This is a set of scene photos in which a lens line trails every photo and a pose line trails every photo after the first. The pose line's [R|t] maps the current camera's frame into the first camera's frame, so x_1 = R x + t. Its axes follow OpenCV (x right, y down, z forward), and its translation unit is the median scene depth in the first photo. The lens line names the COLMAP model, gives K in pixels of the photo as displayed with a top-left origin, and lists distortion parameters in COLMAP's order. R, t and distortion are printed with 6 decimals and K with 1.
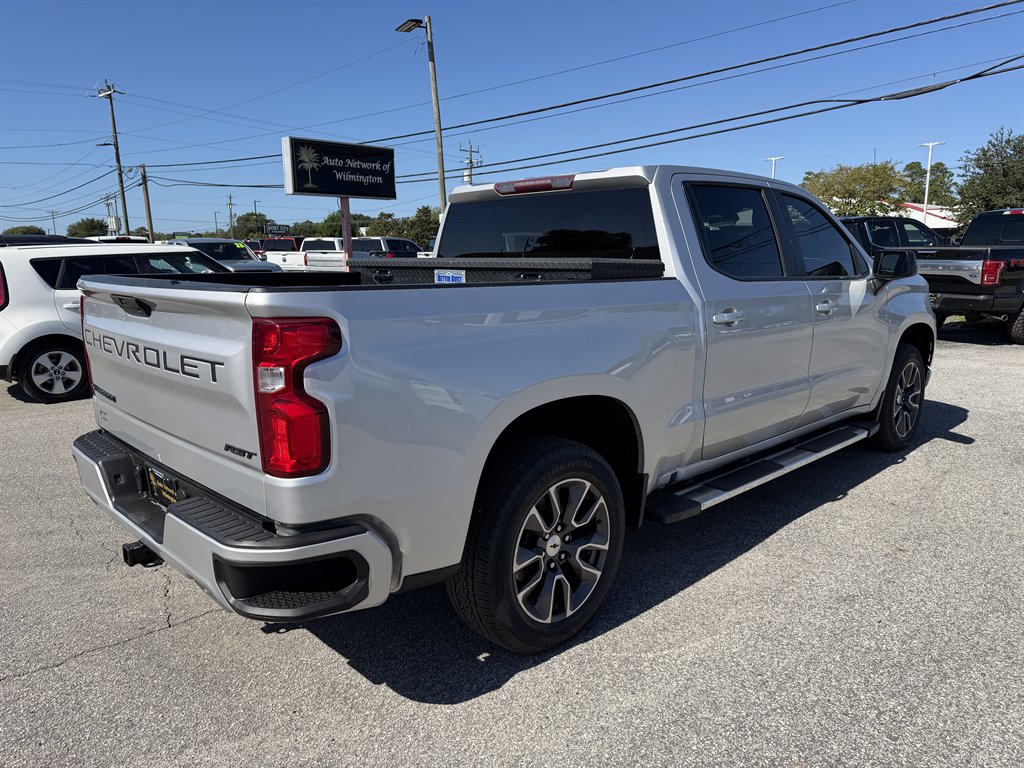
lens RADIAL K [[732.3, 0, 517.8], [0, 732.3, 384.6], [0, 0, 1]] dist [0.028752, -0.036308]
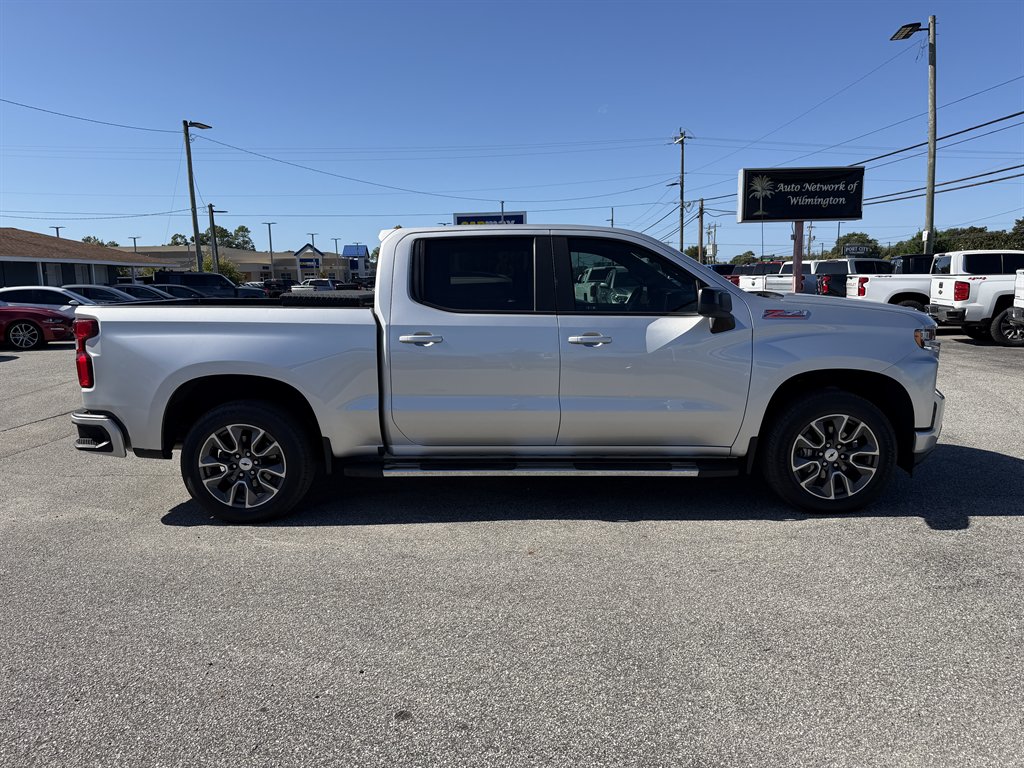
lens RADIAL K [[727.7, 0, 504.7], [0, 727.7, 389.4], [0, 0, 1]] dist [0.056185, -0.084258]
pose [[0.696917, 0.104312, -0.709525, 0.223103], [-0.119816, 0.992395, 0.028212, -0.009304], [0.707072, 0.065351, 0.704116, 0.030992]]
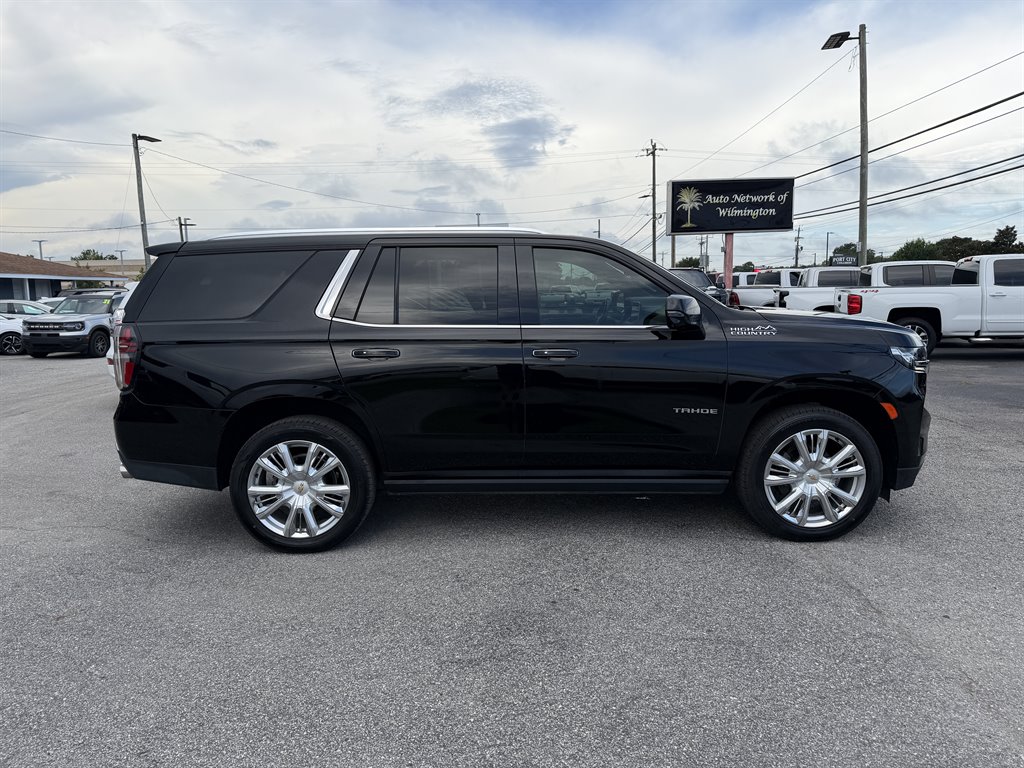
lens RADIAL K [[733.9, 0, 508.6], [0, 733.9, 363.5], [0, 0, 1]] dist [0.136192, -0.233400]
pose [[0.694590, 0.064917, -0.716471, 0.287936], [-0.116194, 0.992968, -0.022676, -0.027962], [0.709960, 0.099000, 0.697249, 0.124036]]
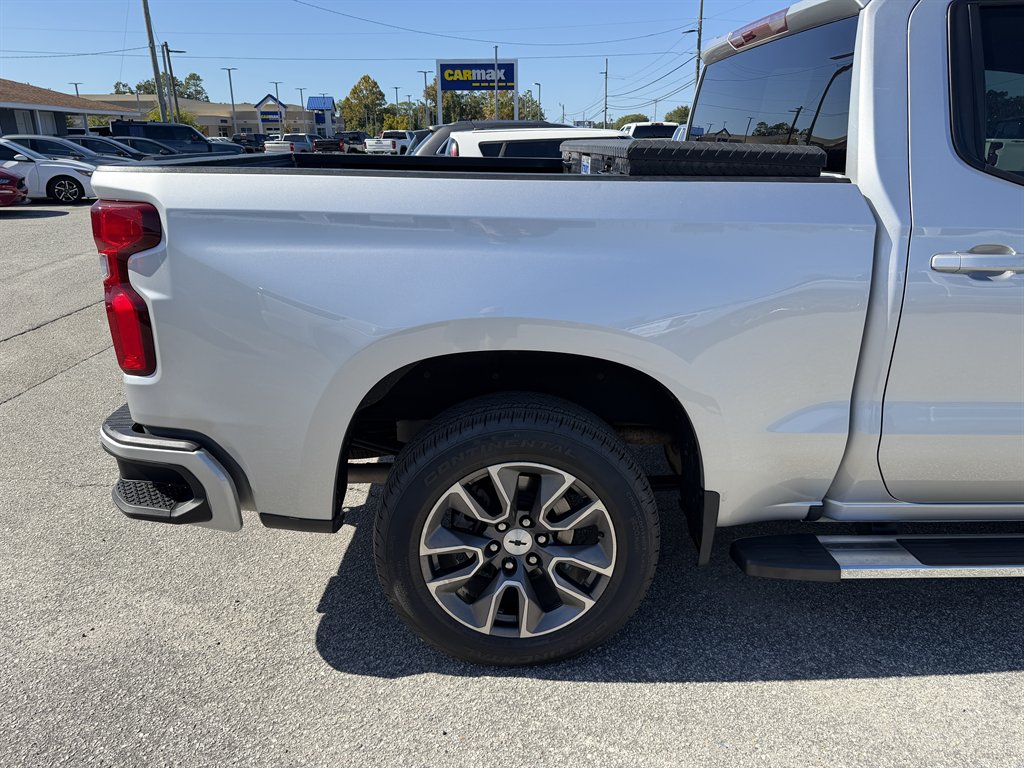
lens RADIAL K [[725.2, 0, 512.0], [0, 725.2, 384.0], [0, 0, 1]] dist [0.026141, -0.031538]
pose [[0.733192, 0.225304, -0.641614, 0.065514], [-0.129875, 0.972546, 0.193099, -0.010567], [0.667505, -0.058249, 0.742324, 0.062628]]
